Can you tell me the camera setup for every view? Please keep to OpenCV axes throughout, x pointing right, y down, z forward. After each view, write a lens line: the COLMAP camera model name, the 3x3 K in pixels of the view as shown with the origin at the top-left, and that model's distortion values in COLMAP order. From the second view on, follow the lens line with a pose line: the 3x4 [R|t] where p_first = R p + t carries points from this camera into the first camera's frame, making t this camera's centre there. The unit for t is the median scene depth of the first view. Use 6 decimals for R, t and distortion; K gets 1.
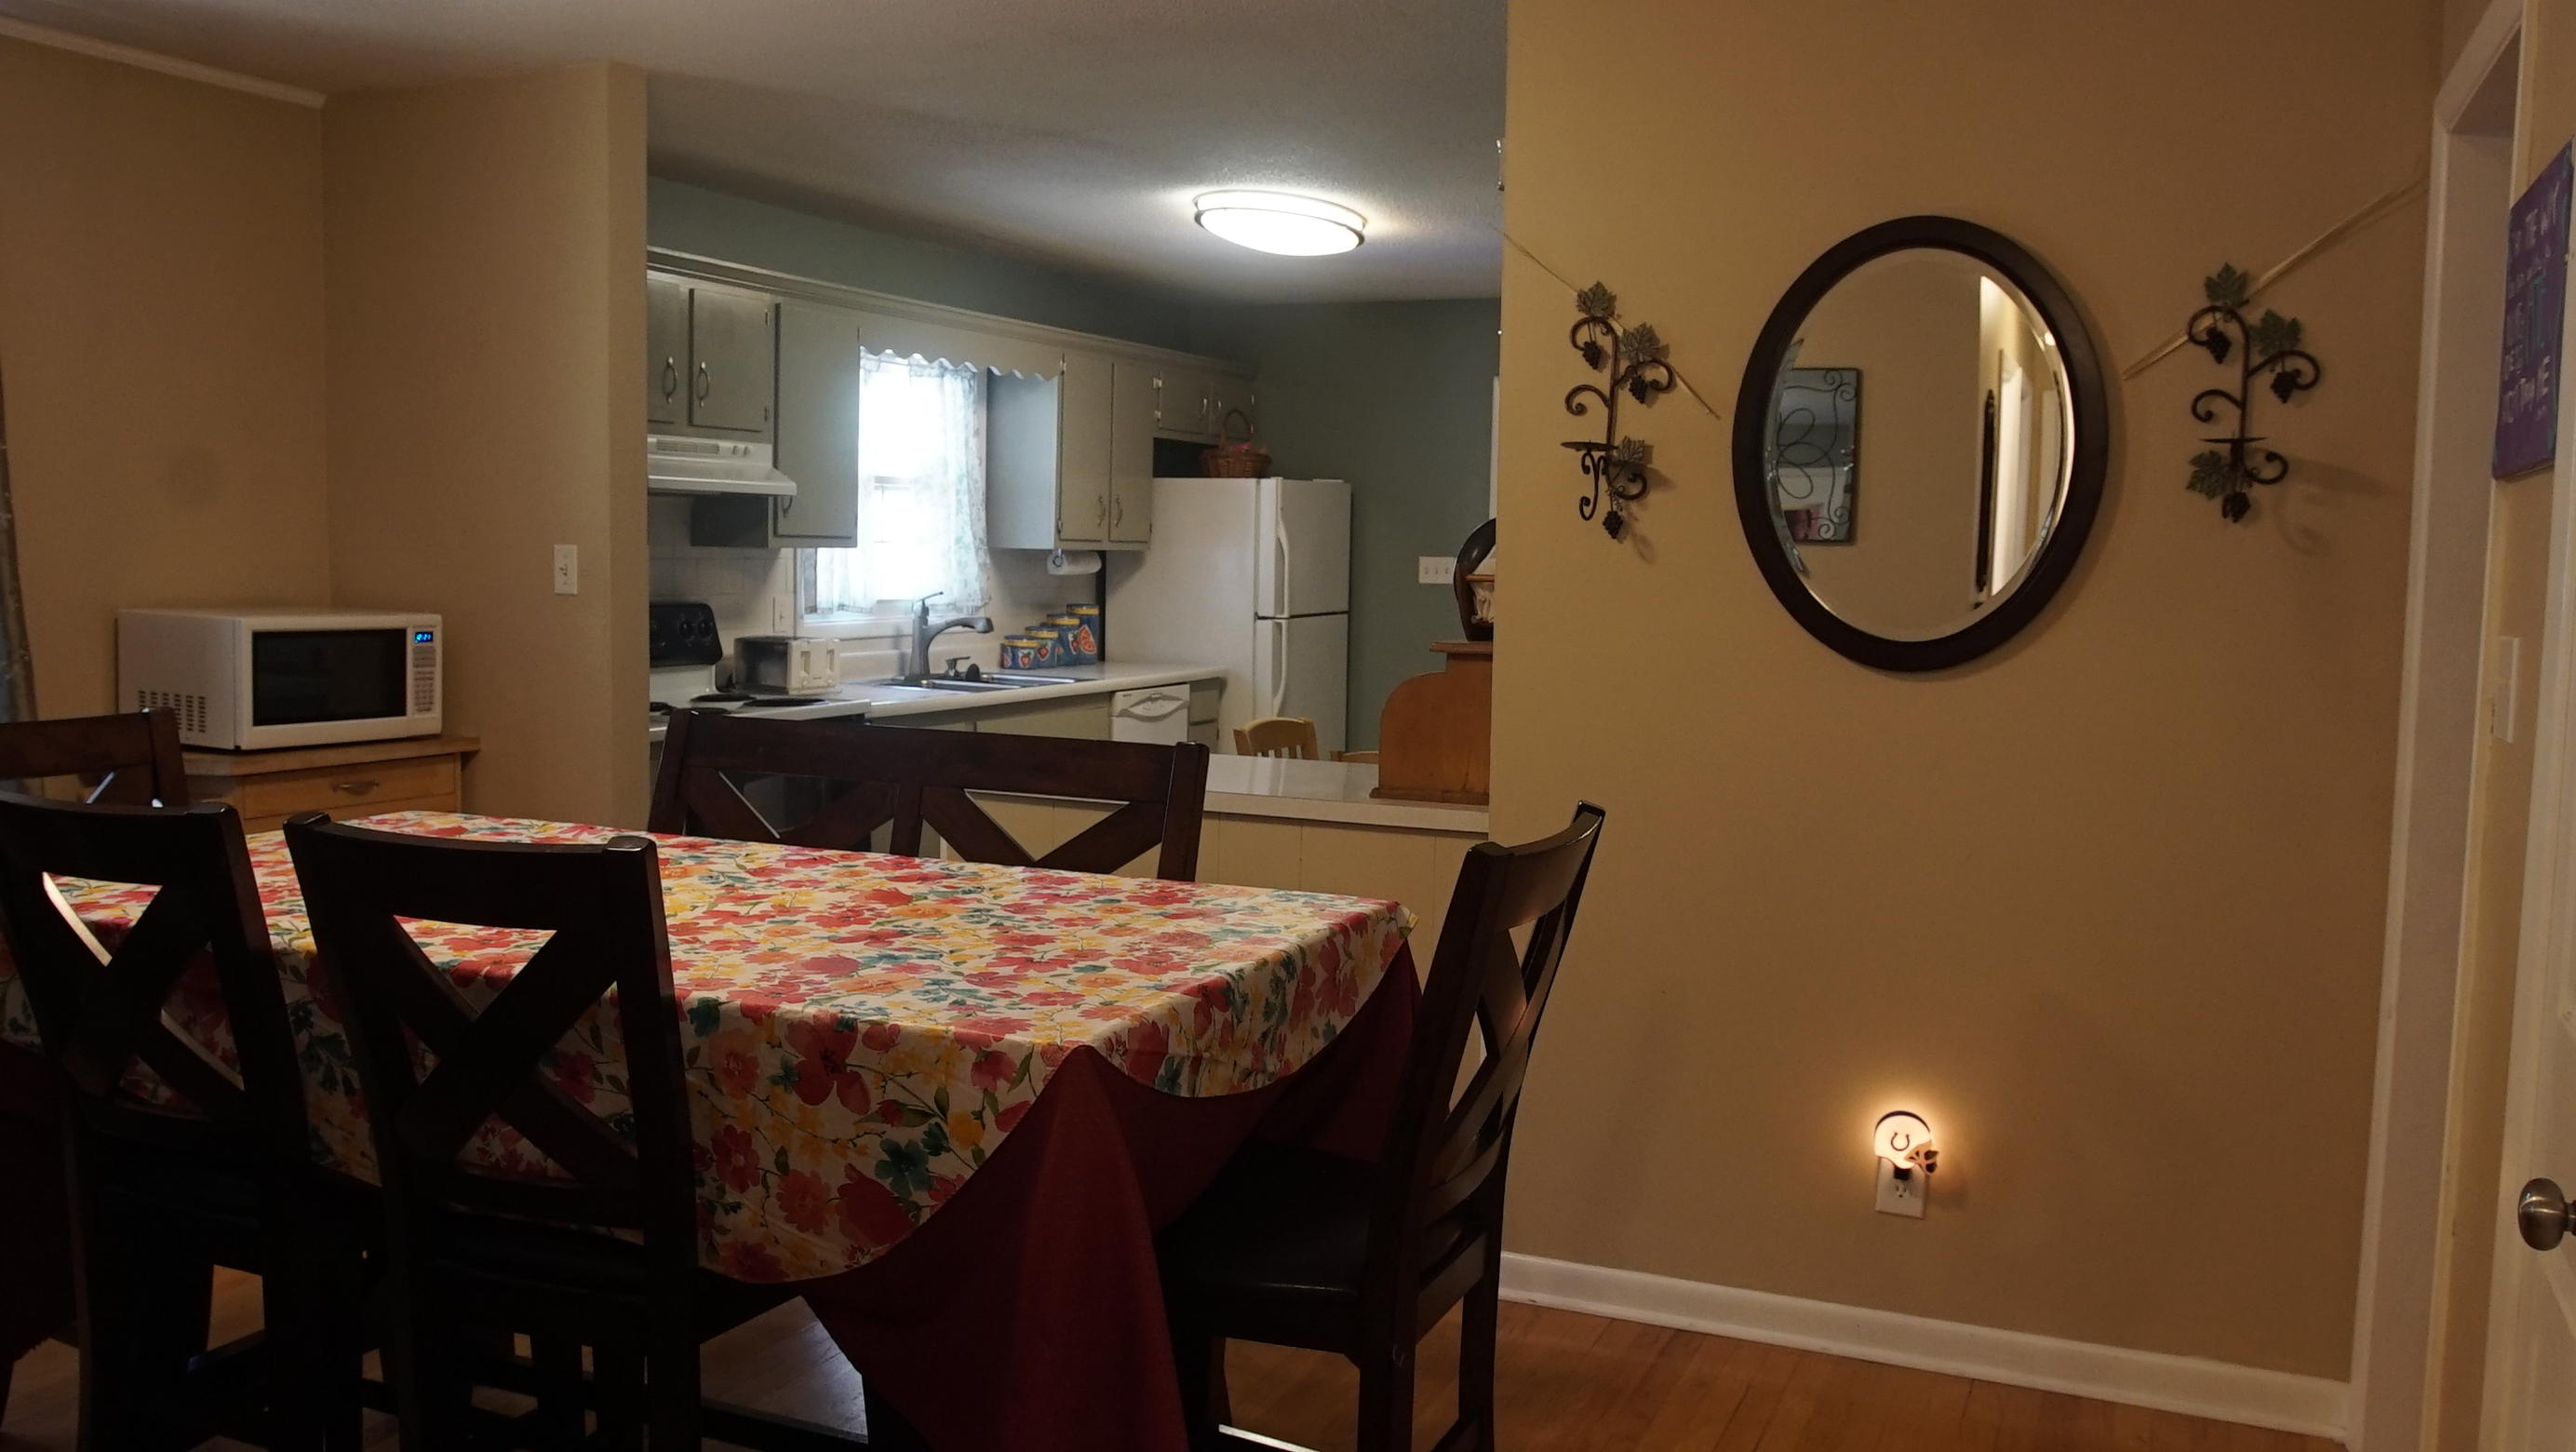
lens RADIAL K [[2091.1, 0, 1293.0], [0, 2091.1, 719.7], [0, 0, 1]] dist [-0.046119, 0.008346]
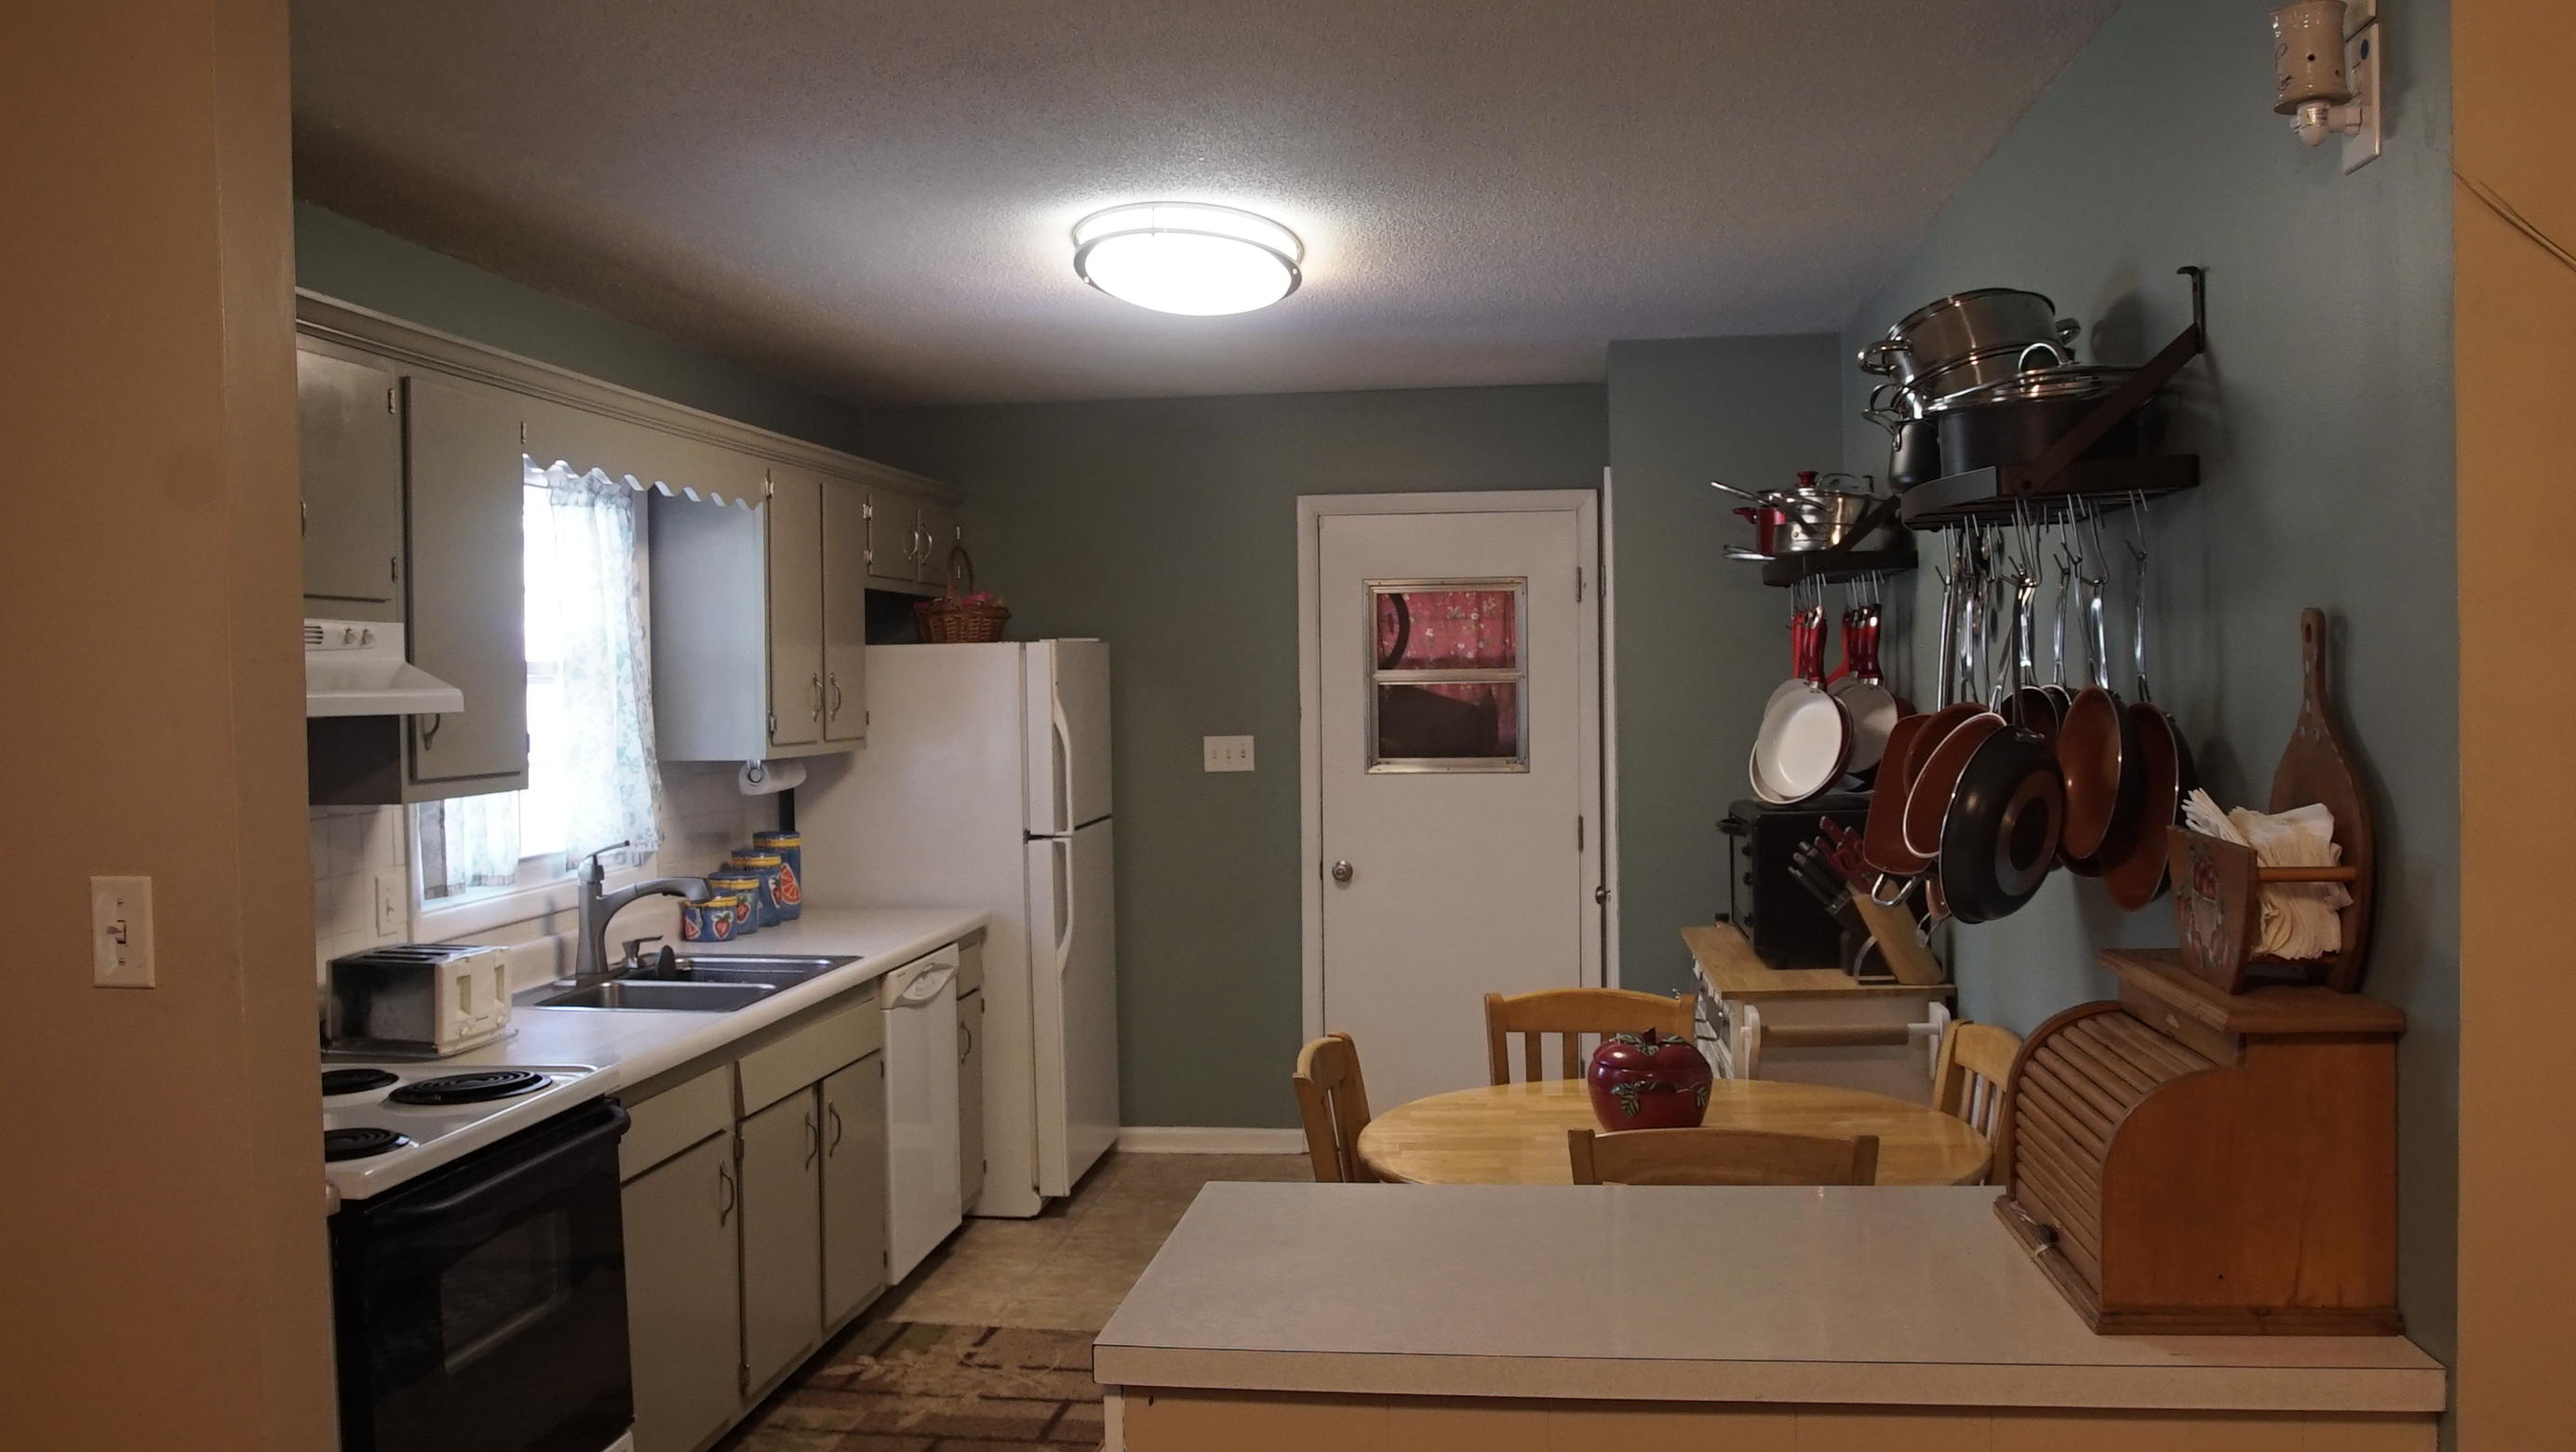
lens RADIAL K [[2091.1, 0, 1262.6], [0, 2091.1, 736.8], [0, 0, 1]] dist [-0.046119, 0.008346]
pose [[0.959496, -0.045347, 0.278047, -0.138528], [0.060504, 0.997099, -0.046174, -0.045802], [-0.275147, 0.061127, 0.959457, 0.297828]]
